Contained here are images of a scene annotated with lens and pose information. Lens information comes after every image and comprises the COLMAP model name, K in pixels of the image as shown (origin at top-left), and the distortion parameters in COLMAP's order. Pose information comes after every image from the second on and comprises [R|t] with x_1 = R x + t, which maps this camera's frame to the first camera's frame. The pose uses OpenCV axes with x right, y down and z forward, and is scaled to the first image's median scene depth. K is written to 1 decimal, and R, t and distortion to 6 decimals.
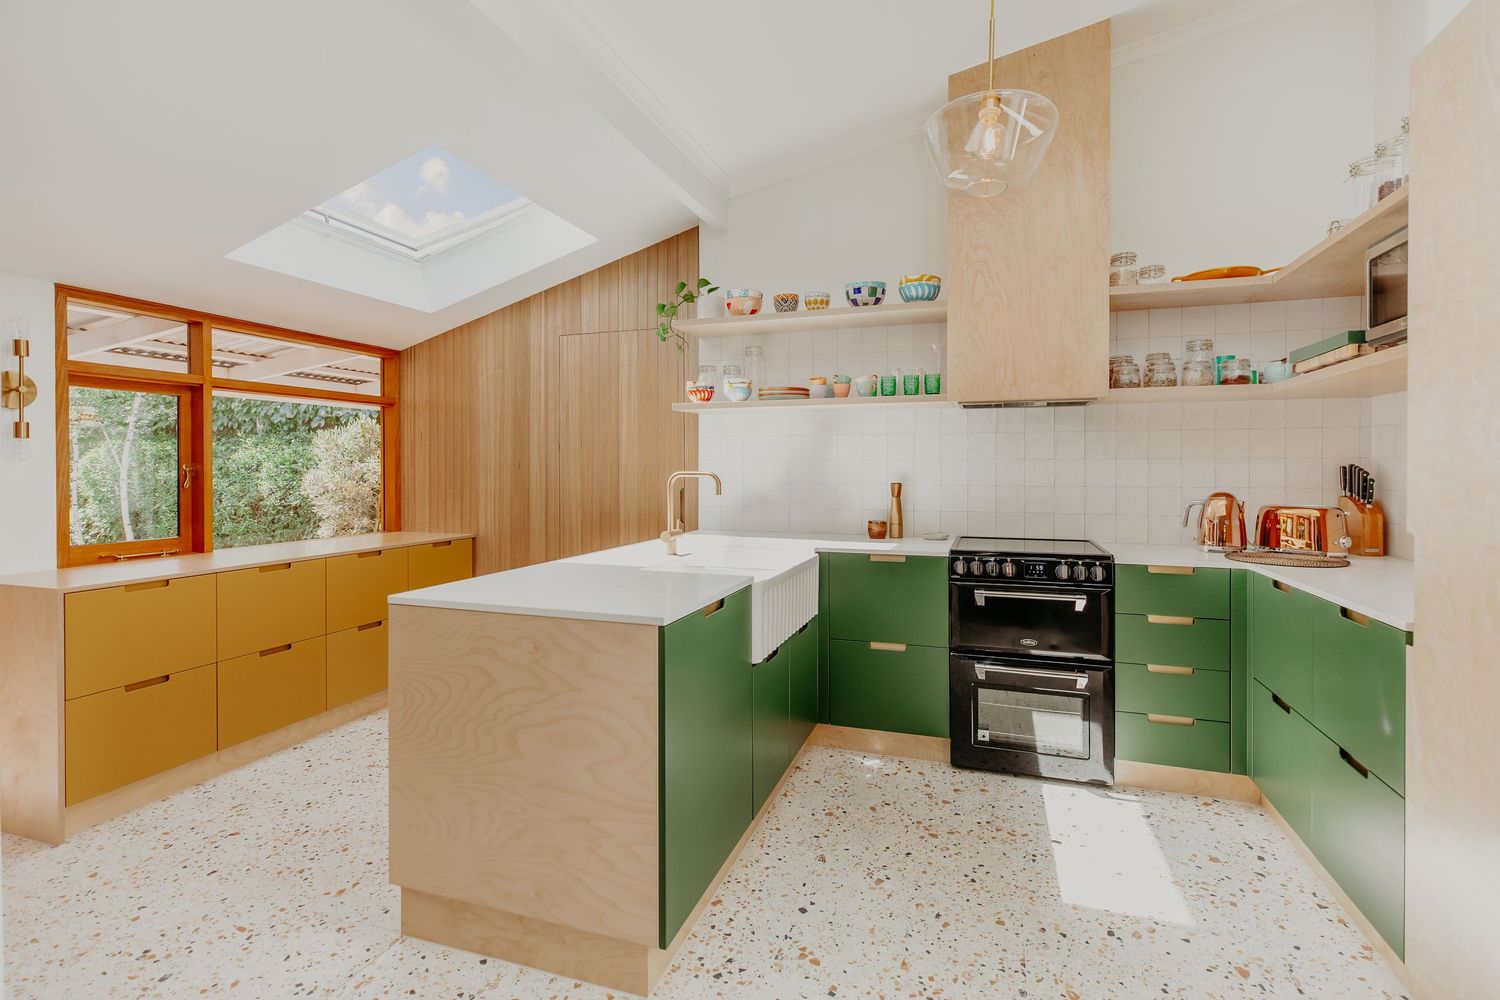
lens RADIAL K [[693.6, 0, 743.9], [0, 693.6, 489.7], [0, 0, 1]] dist [-0.007416, 0.003215]
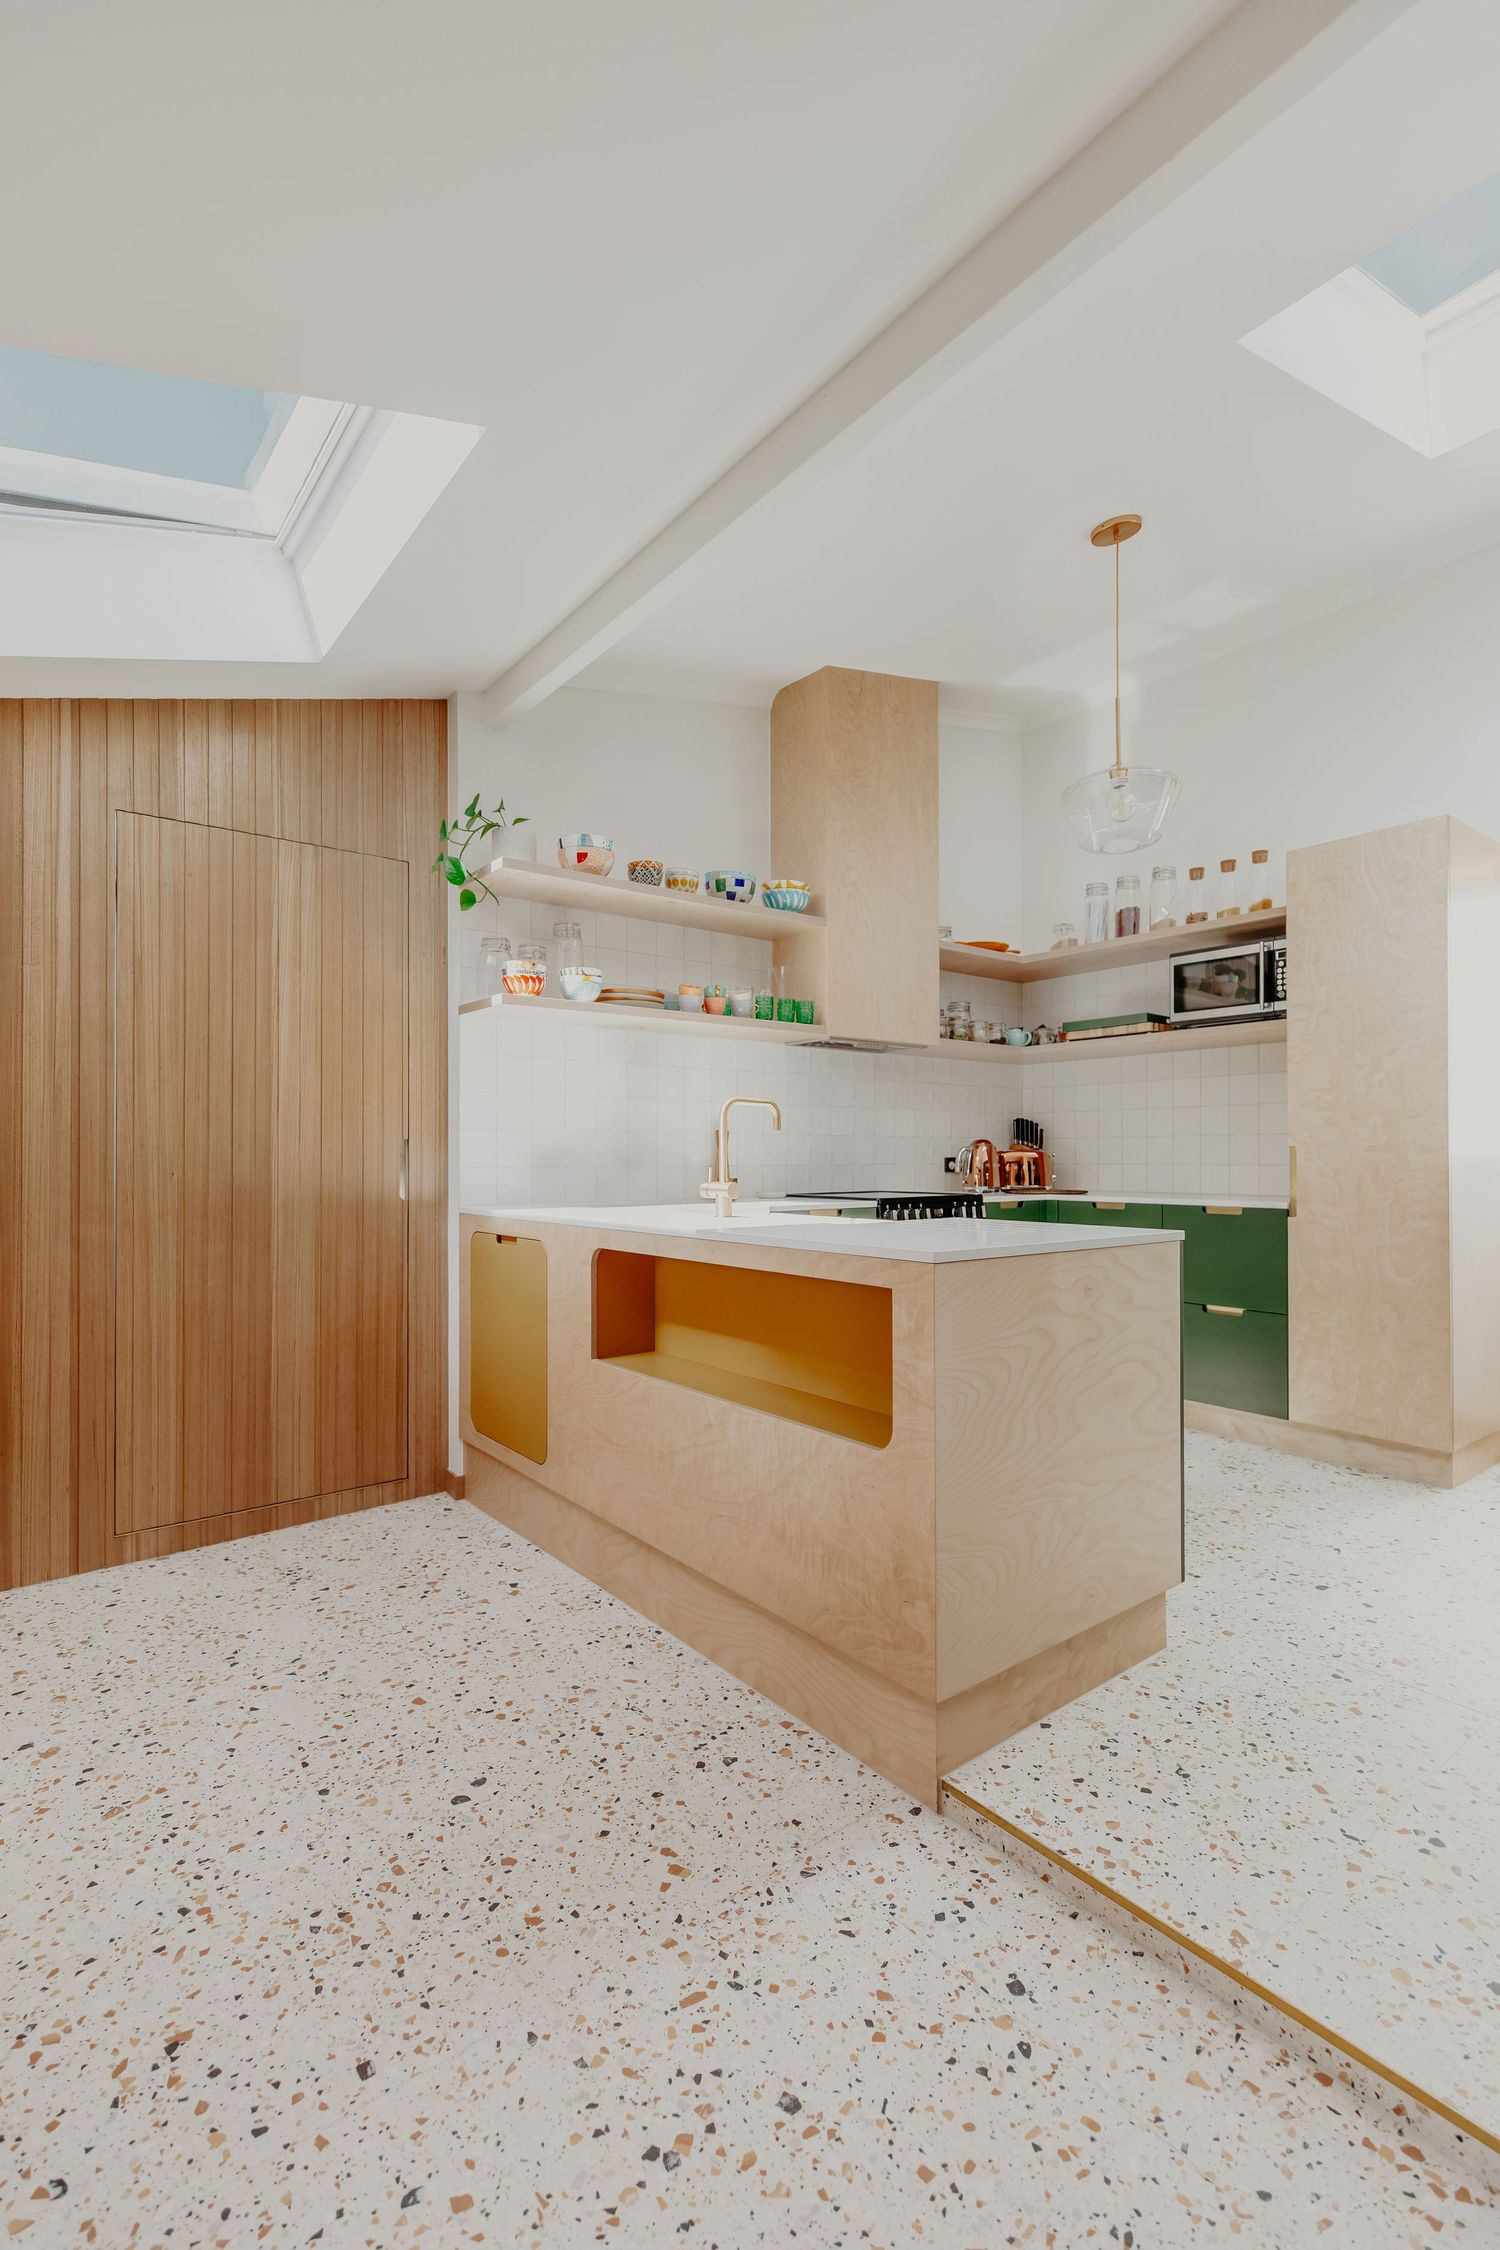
lens RADIAL K [[1040.4, 0, 734.6], [0, 1040.4, 1180.3], [0, 0, 1]] dist [-0.007416, 0.003215]
pose [[0.543976, -0.017038, 0.838928, -0.956048], [0.026918, 0.999634, 0.002848, 0.053872], [-0.838669, 0.021033, 0.544236, 0.424613]]
